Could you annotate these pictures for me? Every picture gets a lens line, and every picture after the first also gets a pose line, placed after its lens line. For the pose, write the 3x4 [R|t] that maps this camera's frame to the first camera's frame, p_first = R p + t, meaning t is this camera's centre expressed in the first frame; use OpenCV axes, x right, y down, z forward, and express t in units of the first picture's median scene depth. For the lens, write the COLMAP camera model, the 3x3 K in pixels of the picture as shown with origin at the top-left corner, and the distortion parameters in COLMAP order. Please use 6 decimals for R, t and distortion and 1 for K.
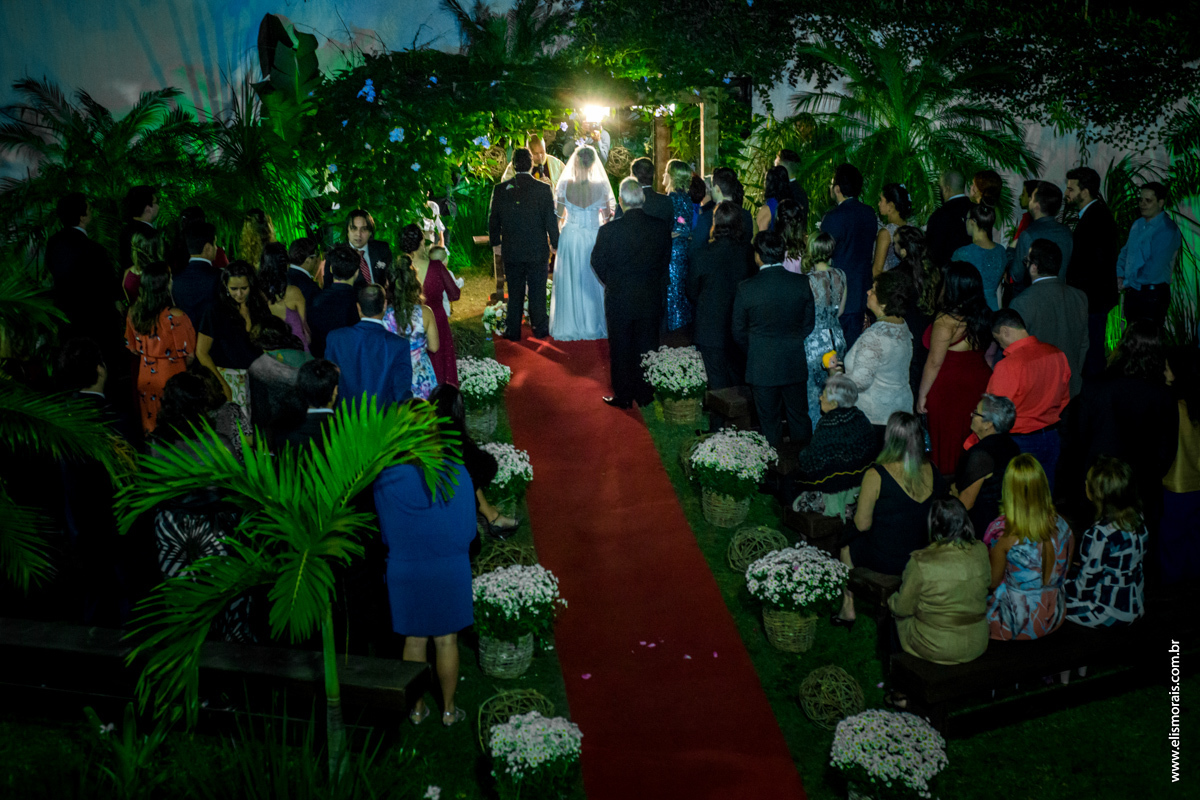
lens RADIAL K [[1805.0, 0, 600.0], [0, 1805.0, 400.0], [0, 0, 1]] dist [-0.014398, 0.016702]
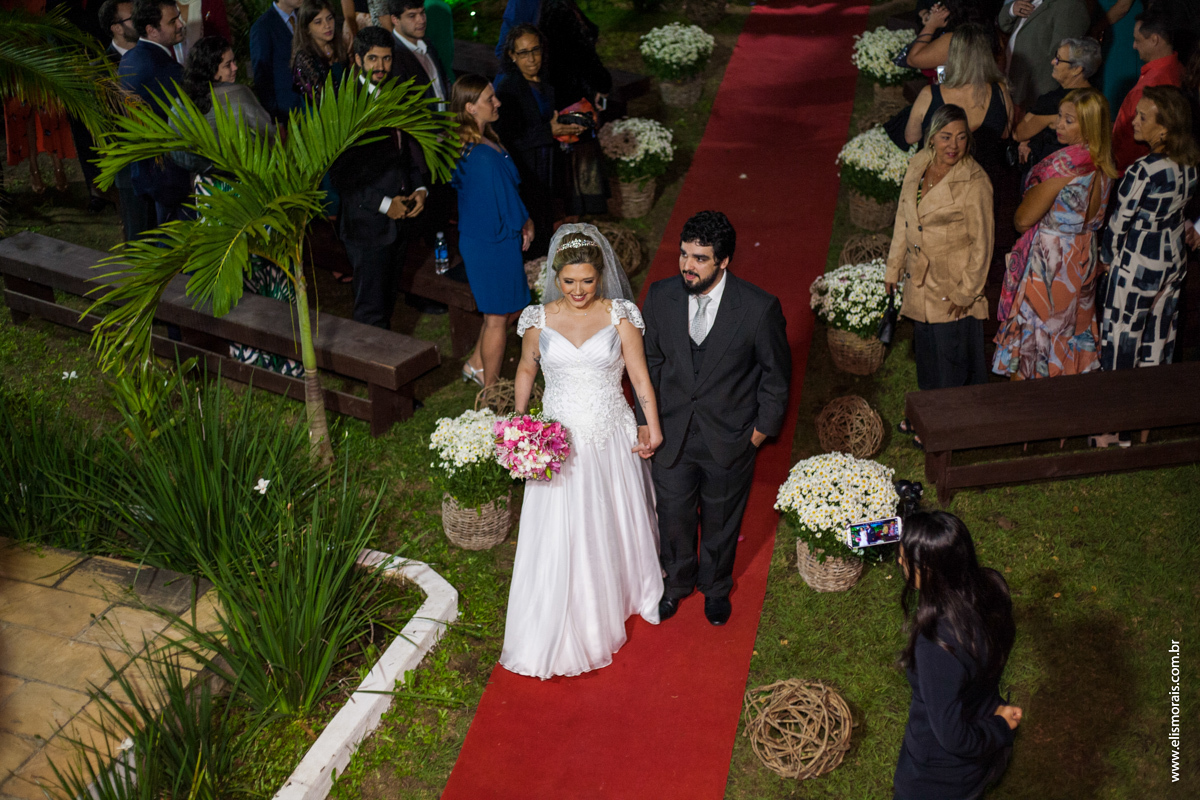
lens RADIAL K [[1749.8, 0, 600.0], [0, 1749.8, 400.0], [0, 0, 1]] dist [-0.092183, -0.053049]
pose [[0.955802, 0.127699, -0.264832, 0.230087], [-0.071205, 0.974477, 0.212897, -0.032809], [0.285260, -0.184630, 0.940499, 0.103093]]
